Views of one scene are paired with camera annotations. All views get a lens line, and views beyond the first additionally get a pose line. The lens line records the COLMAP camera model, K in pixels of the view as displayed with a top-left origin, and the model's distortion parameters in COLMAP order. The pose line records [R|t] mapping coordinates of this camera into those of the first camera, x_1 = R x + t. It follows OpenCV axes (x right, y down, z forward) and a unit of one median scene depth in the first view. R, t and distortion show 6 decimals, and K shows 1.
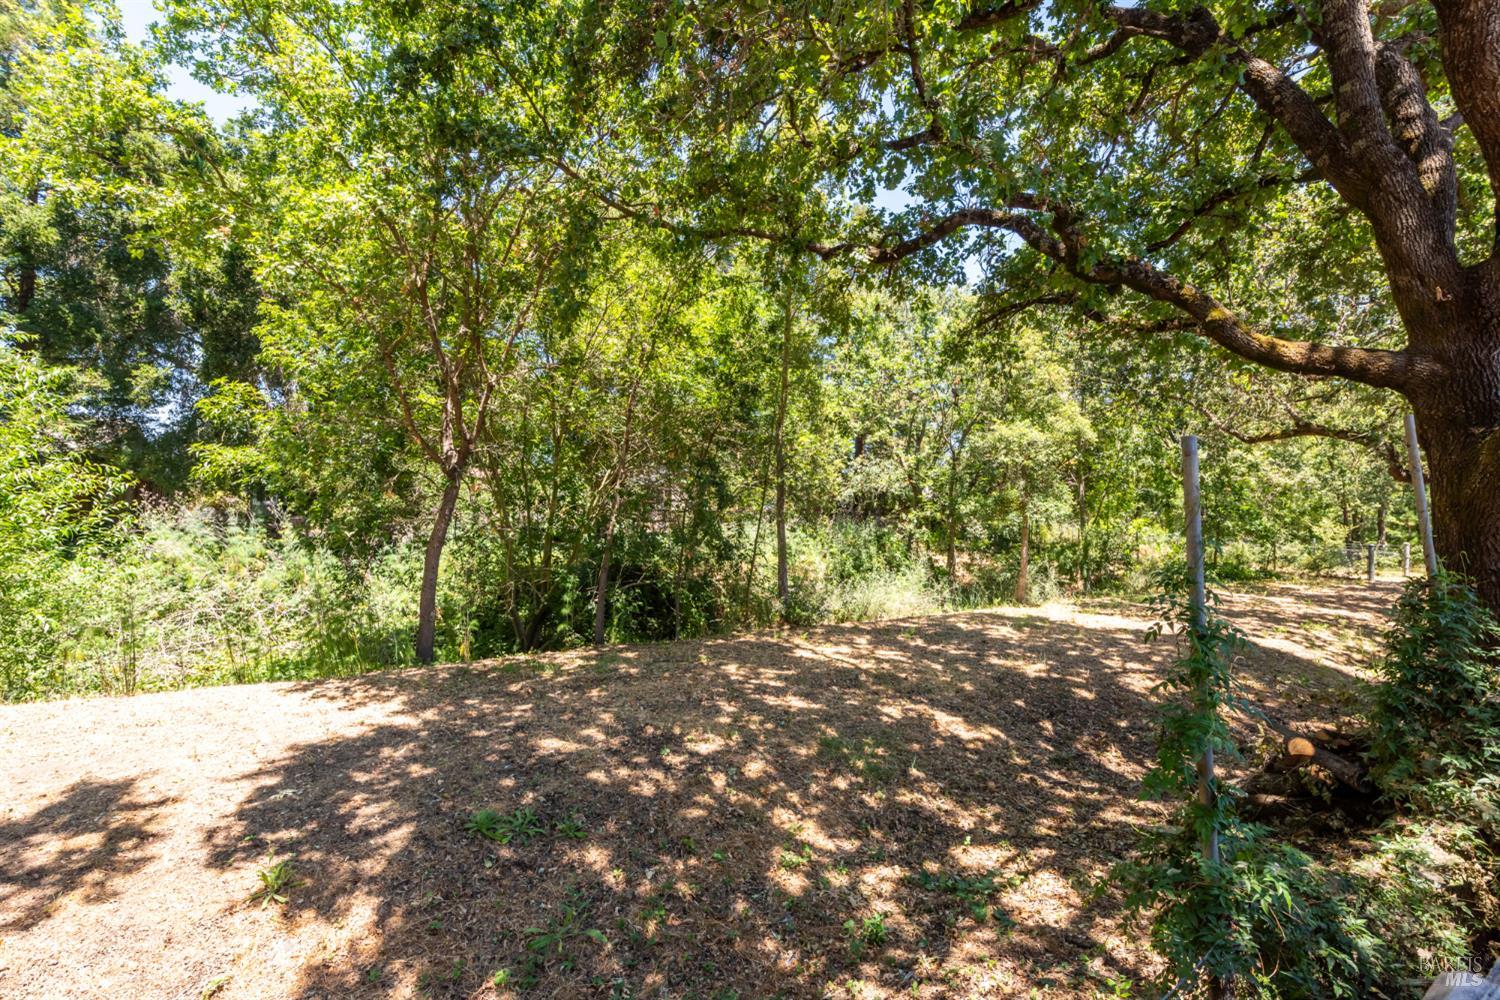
lens RADIAL K [[656.2, 0, 741.5], [0, 656.2, 497.6], [0, 0, 1]] dist [0.001372, 0.000130]
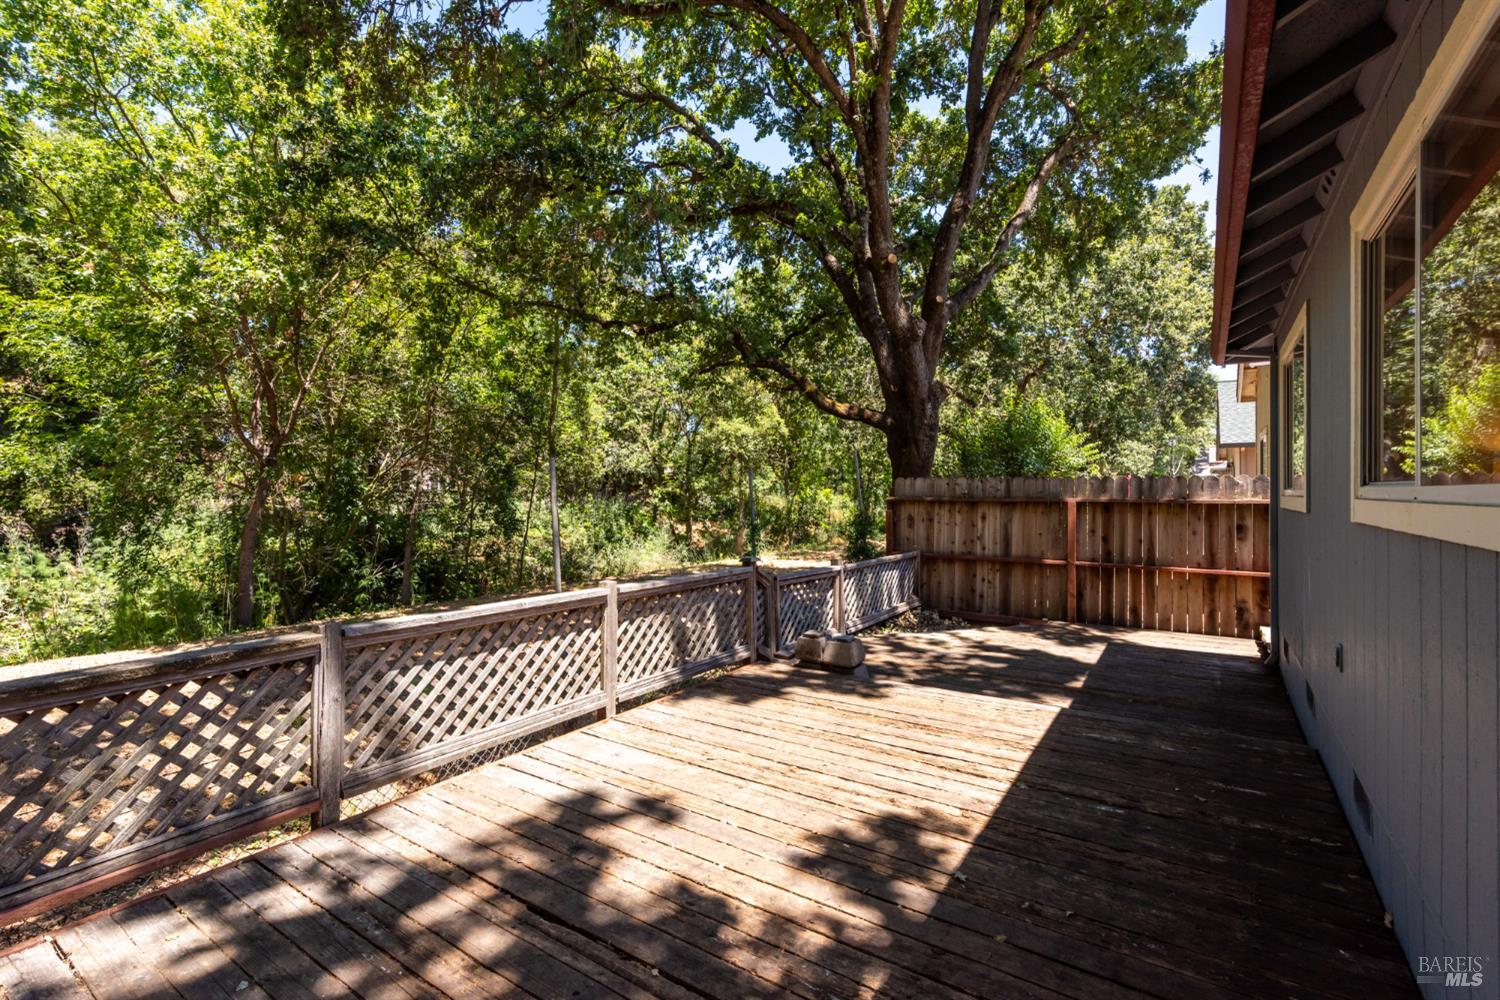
lens RADIAL K [[656.2, 0, 741.5], [0, 656.2, 497.6], [0, 0, 1]] dist [0.001372, 0.000130]
pose [[0.925498, -0.025283, 0.377909, -0.053224], [0.011224, 0.999162, 0.039360, -0.007133], [-0.378587, -0.032186, 0.925006, -0.178312]]
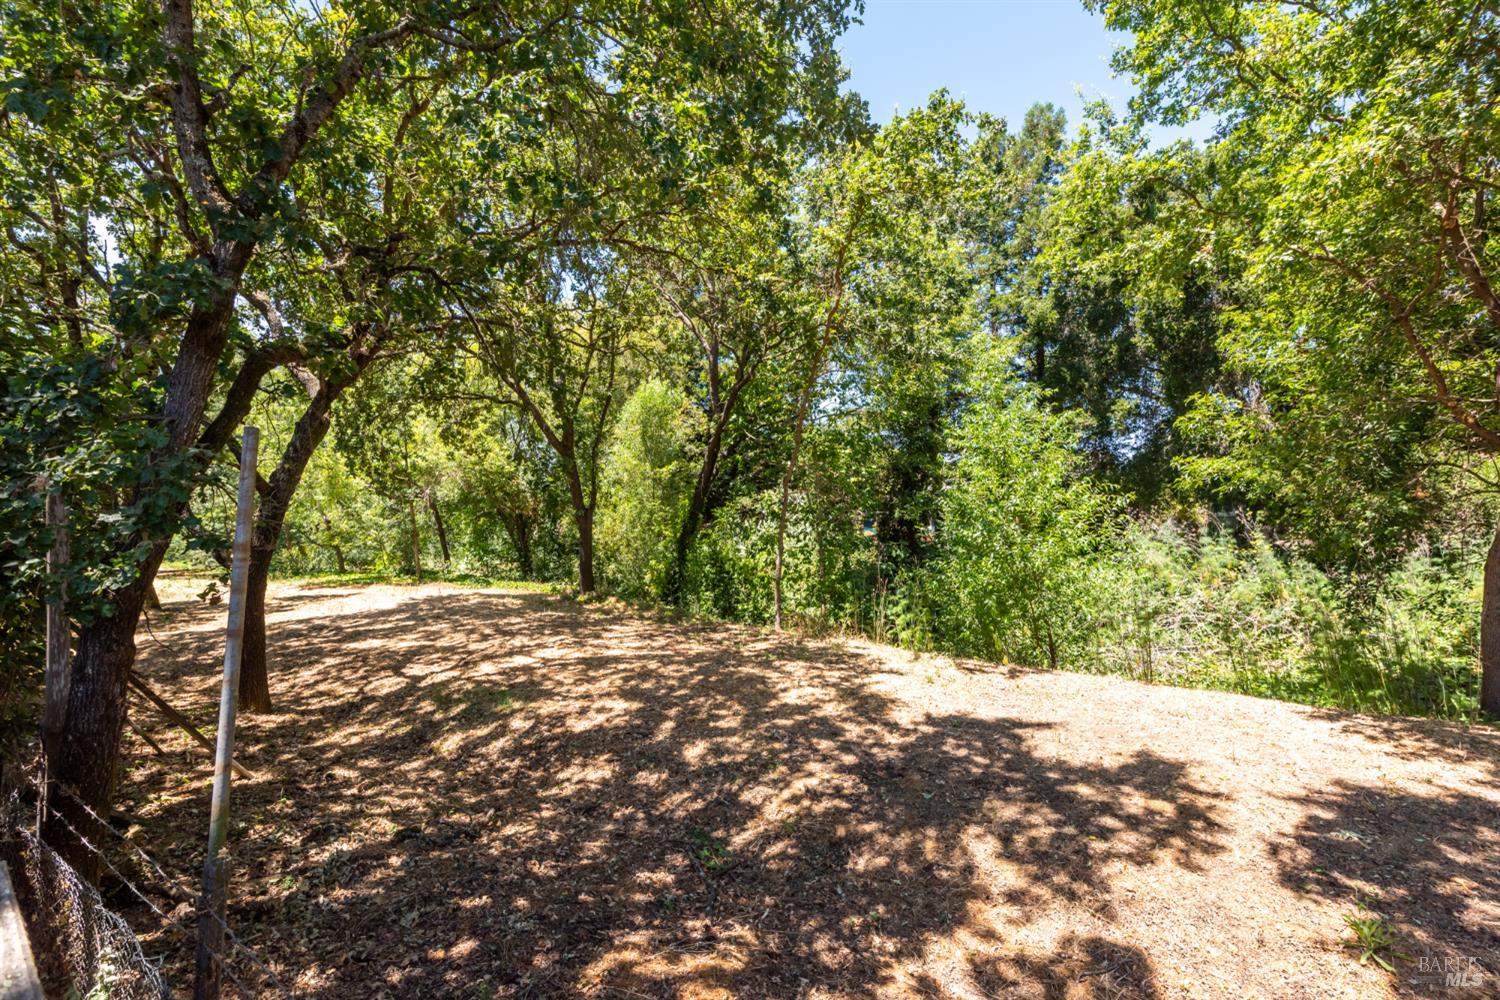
lens RADIAL K [[656.2, 0, 741.5], [0, 656.2, 497.6], [0, 0, 1]] dist [0.001372, 0.000130]
pose [[0.302098, -0.062196, -0.951246, -0.012736], [0.046414, 0.997645, -0.050490, 0.000706], [0.952146, -0.028898, 0.304274, -0.005435]]
